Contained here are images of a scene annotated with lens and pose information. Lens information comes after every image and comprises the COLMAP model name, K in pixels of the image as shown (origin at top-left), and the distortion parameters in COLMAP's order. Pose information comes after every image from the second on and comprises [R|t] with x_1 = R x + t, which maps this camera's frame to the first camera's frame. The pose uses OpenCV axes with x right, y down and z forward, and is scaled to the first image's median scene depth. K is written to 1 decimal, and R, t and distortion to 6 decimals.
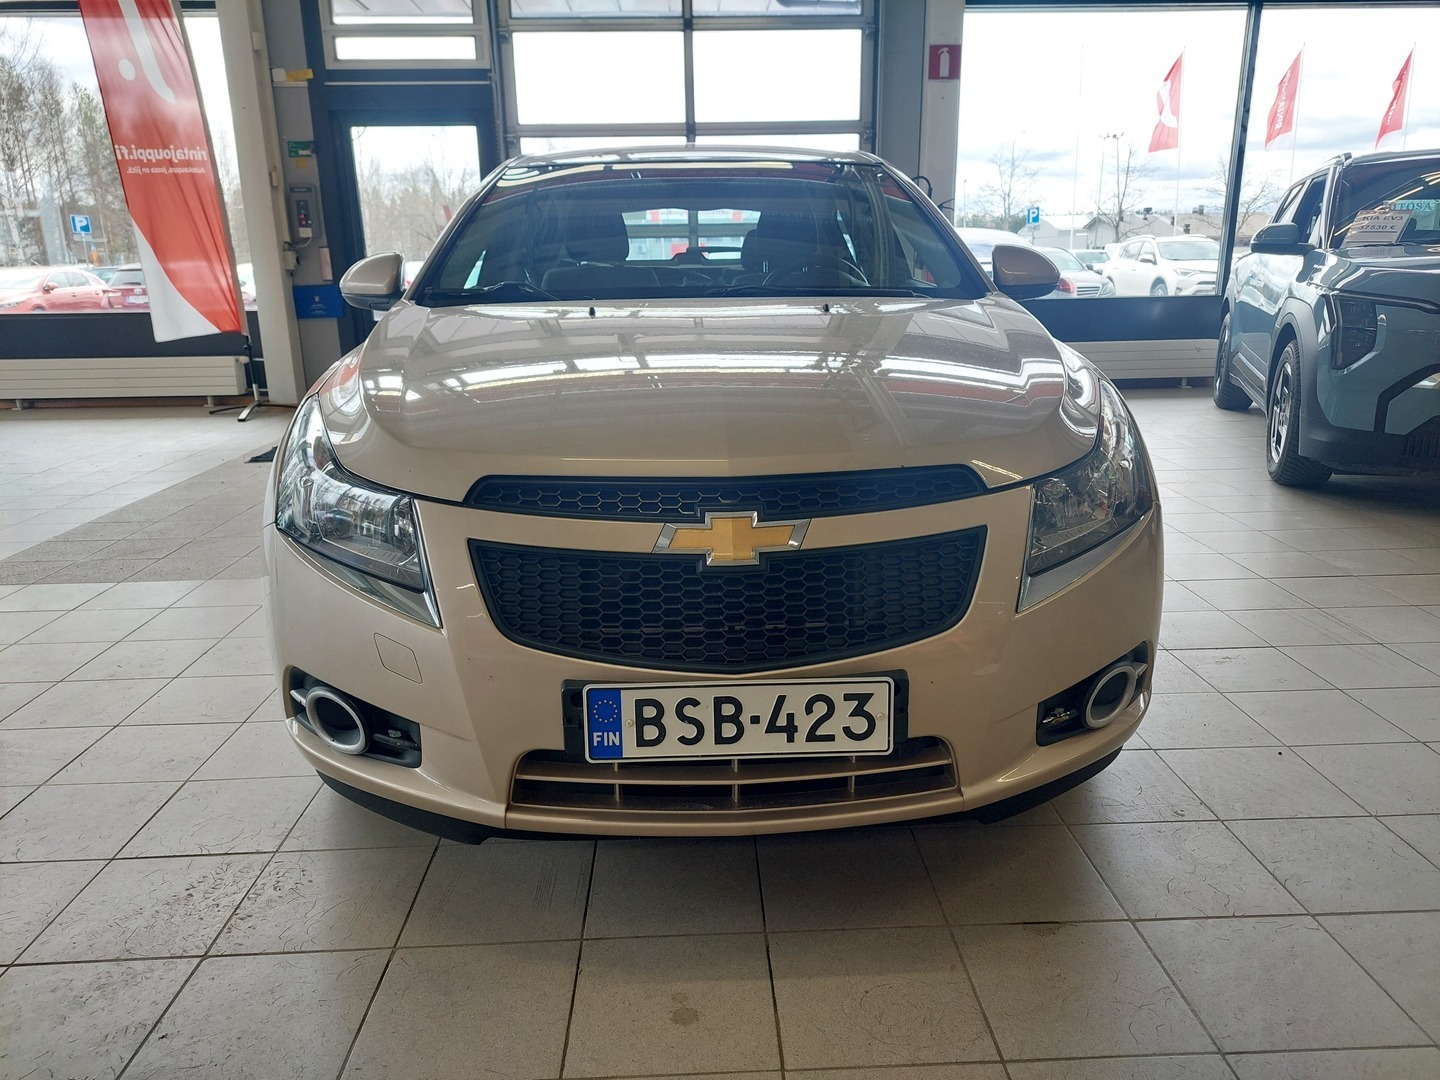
lens RADIAL K [[1047.9, 0, 720.0], [0, 1047.9, 540.0], [0, 0, 1]] dist [0.035699, 0.001862]
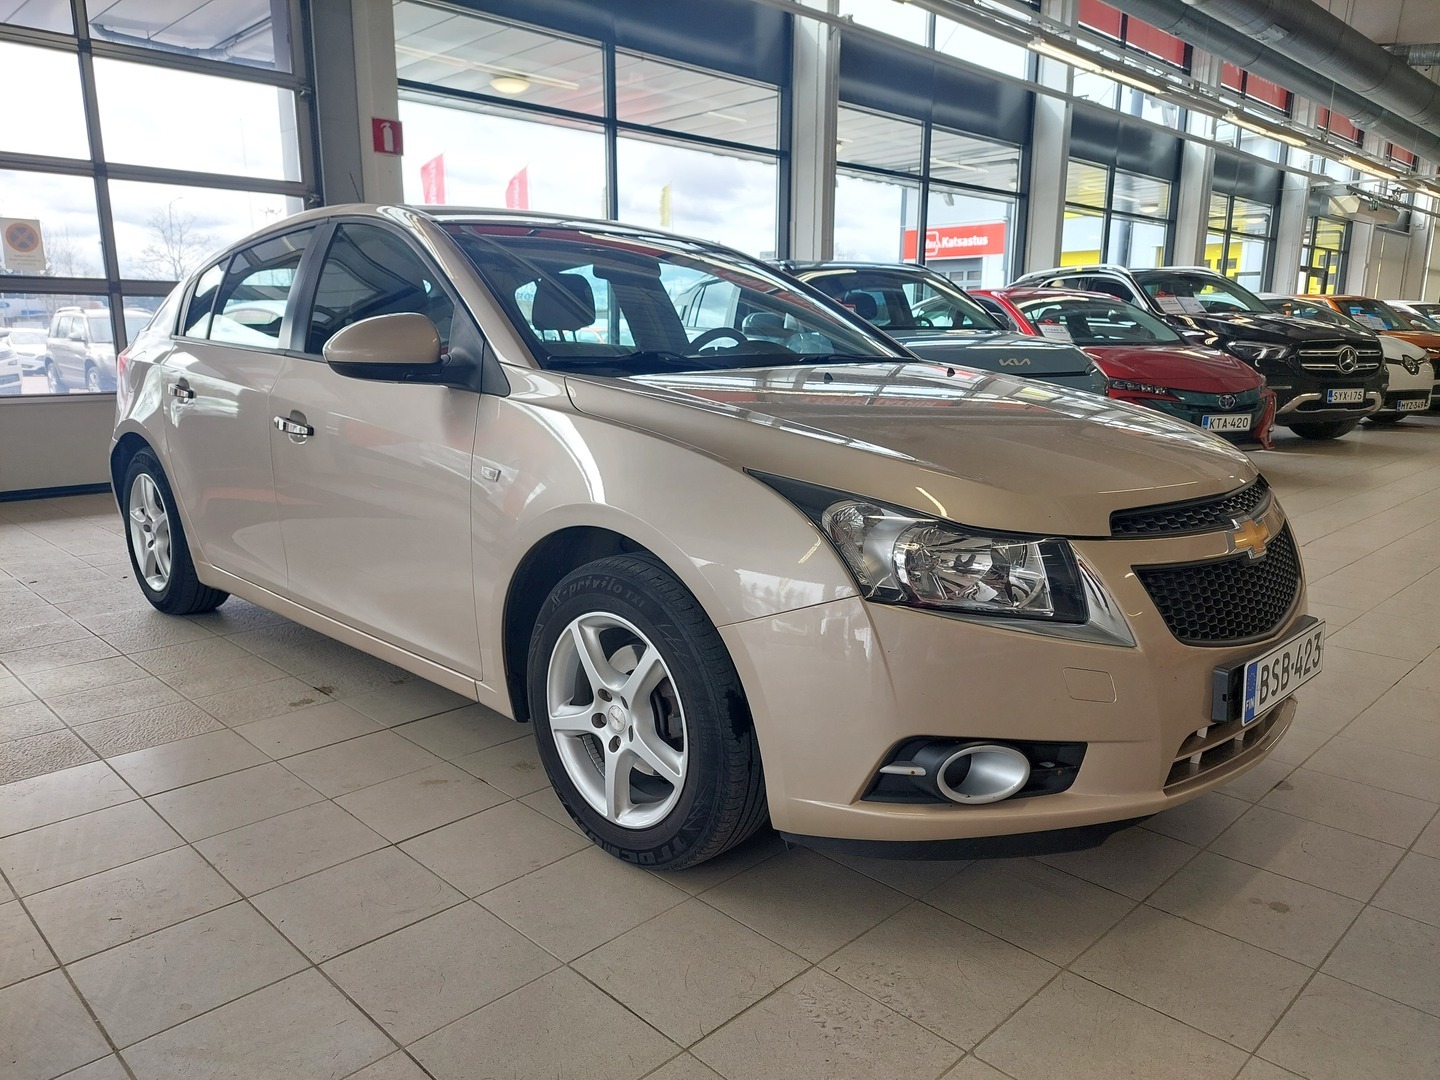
lens RADIAL K [[1047.9, 0, 720.0], [0, 1047.9, 540.0], [0, 0, 1]] dist [0.035699, 0.001862]
pose [[0.739601, -0.119984, 0.662265, -0.184856], [0.163167, 0.986592, -0.003478, -0.013406], [-0.652968, 0.110632, 0.749262, 0.058774]]
